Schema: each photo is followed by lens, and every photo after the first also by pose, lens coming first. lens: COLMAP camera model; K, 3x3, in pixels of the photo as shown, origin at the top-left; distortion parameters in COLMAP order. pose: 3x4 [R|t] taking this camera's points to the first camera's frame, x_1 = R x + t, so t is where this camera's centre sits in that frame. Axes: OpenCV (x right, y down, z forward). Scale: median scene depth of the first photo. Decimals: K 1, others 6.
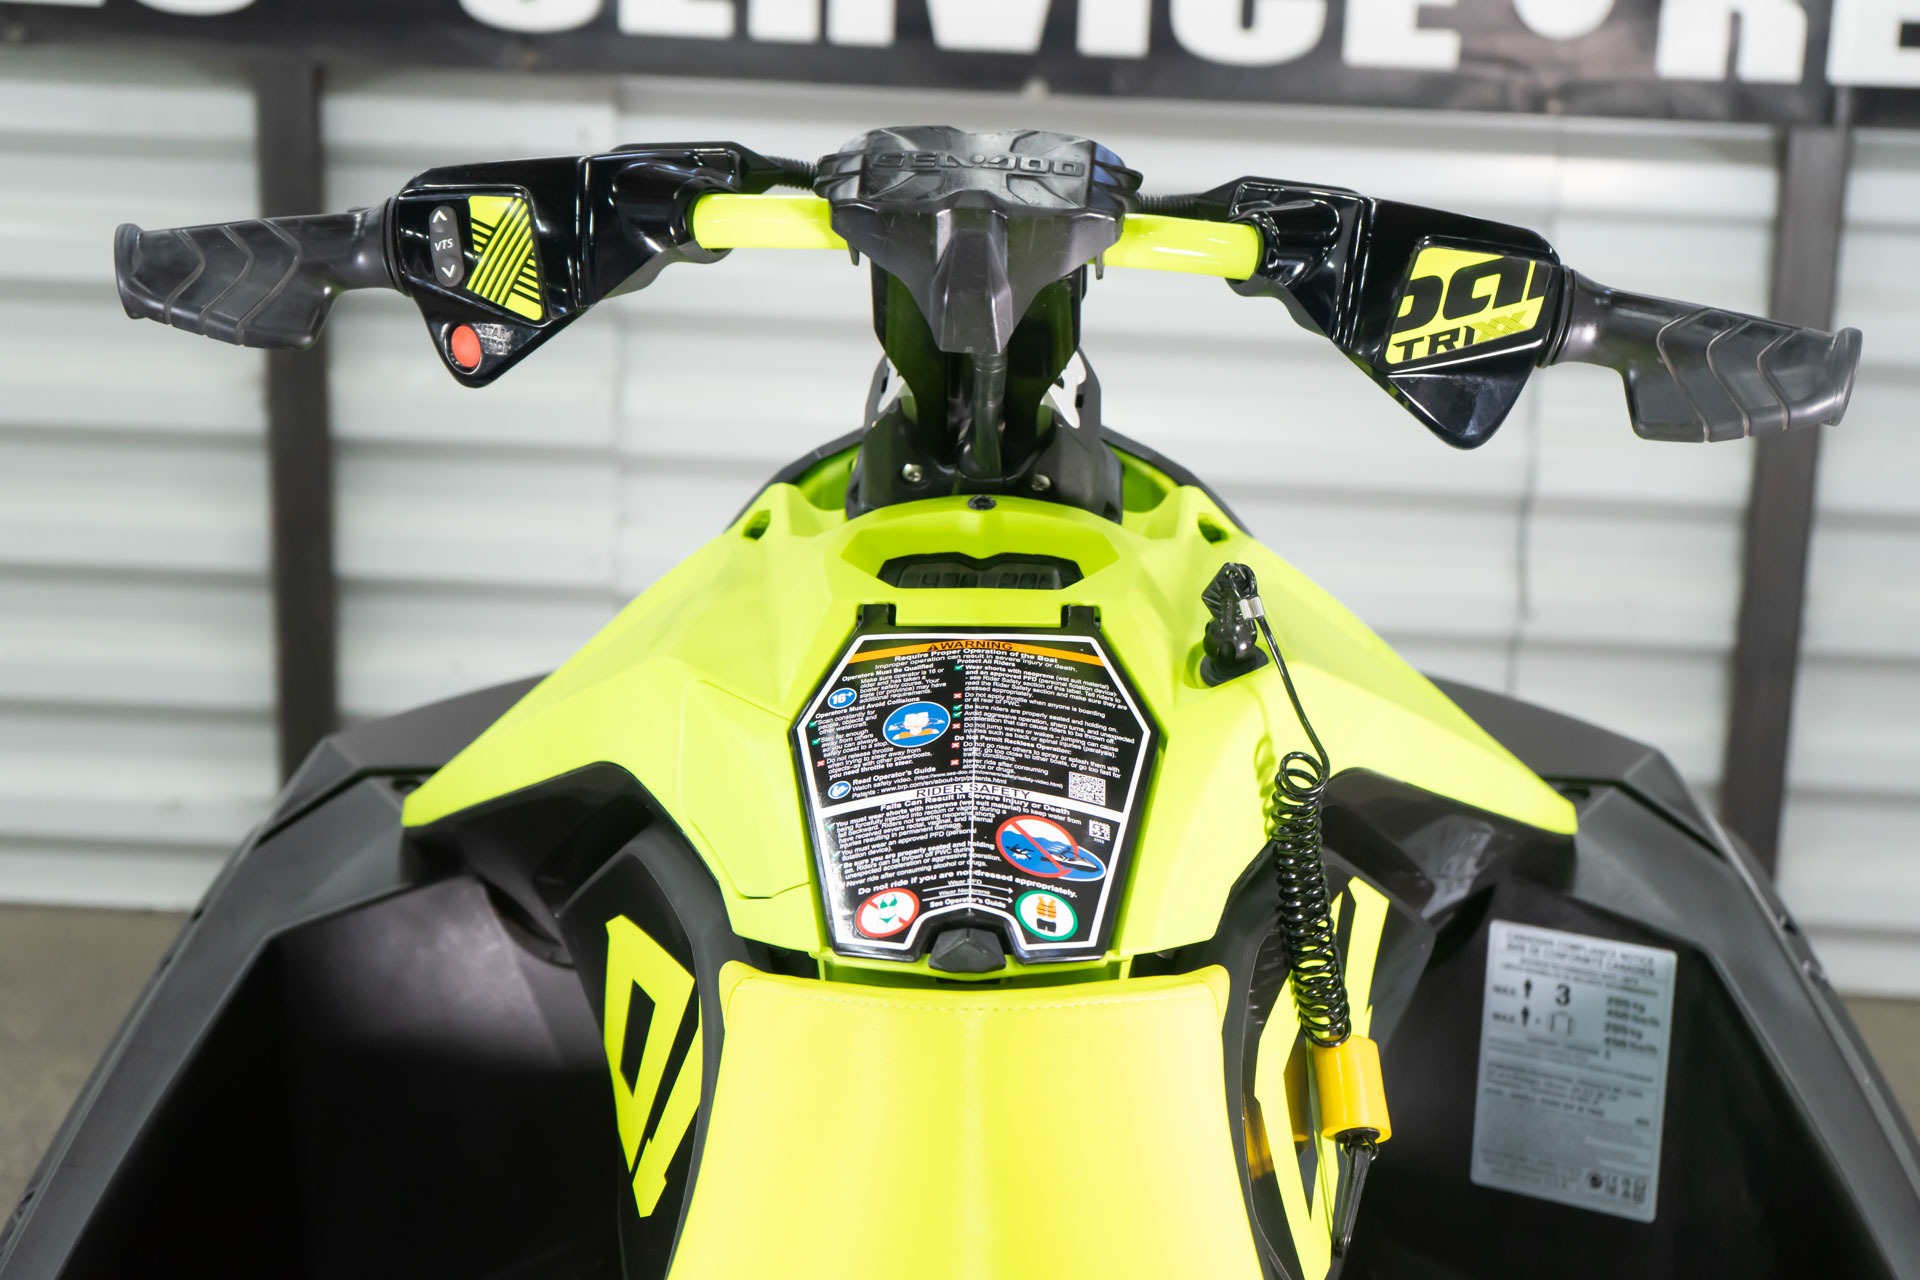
lens RADIAL K [[3320.4, 0, 951.6], [0, 3320.4, 656.7], [0, 0, 1]] dist [0.081590, 0.000000]
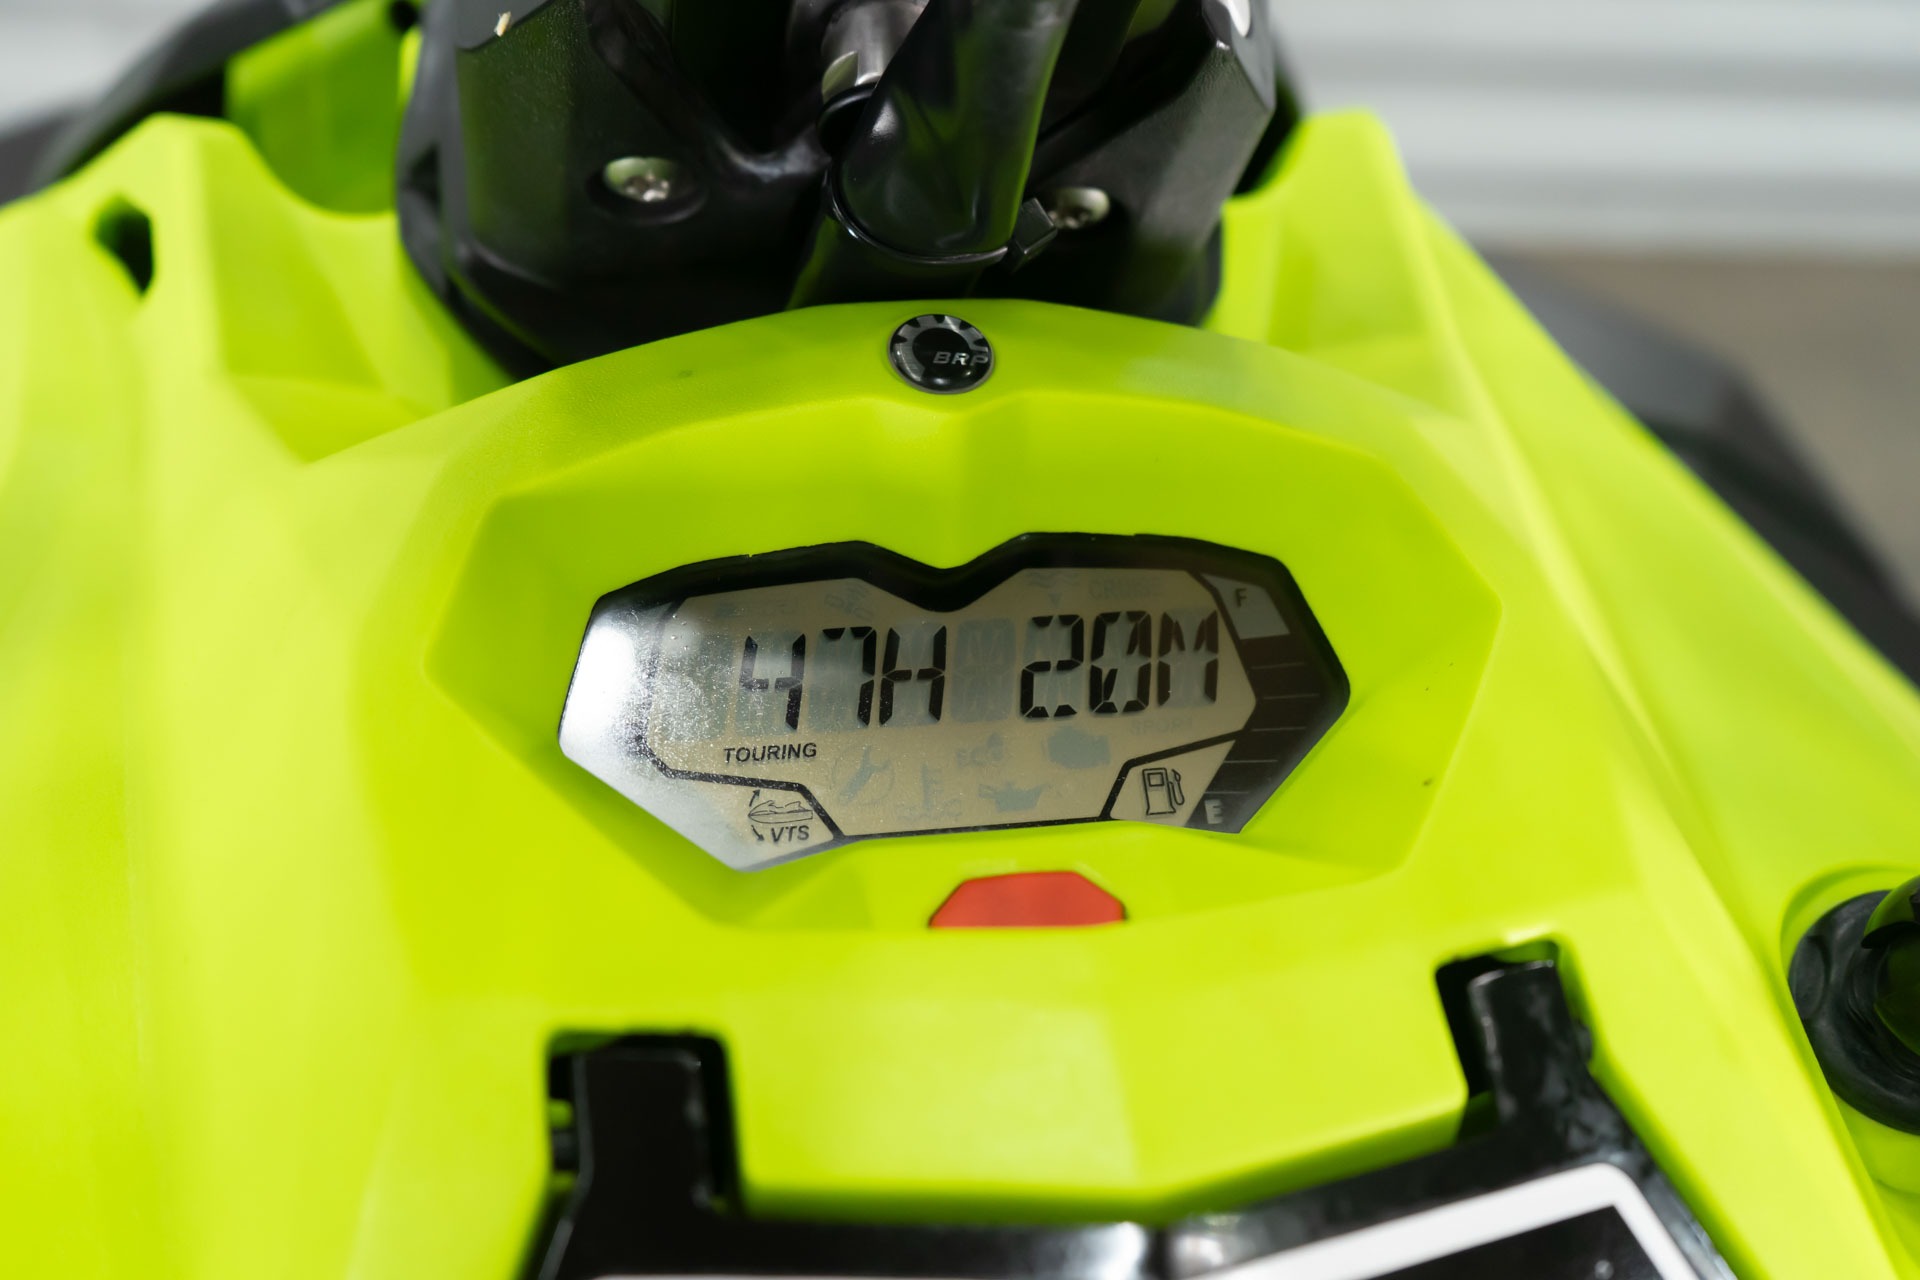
lens RADIAL K [[2117.7, 0, 955.7], [0, 2117.7, 638.3], [0, 0, 1]] dist [0.008325, 0.000000]
pose [[0.971402, -0.076718, 0.224707, -0.031576], [-0.009390, 0.933211, 0.359206, -0.090814], [-0.237257, -0.351044, 0.905802, 0.880443]]
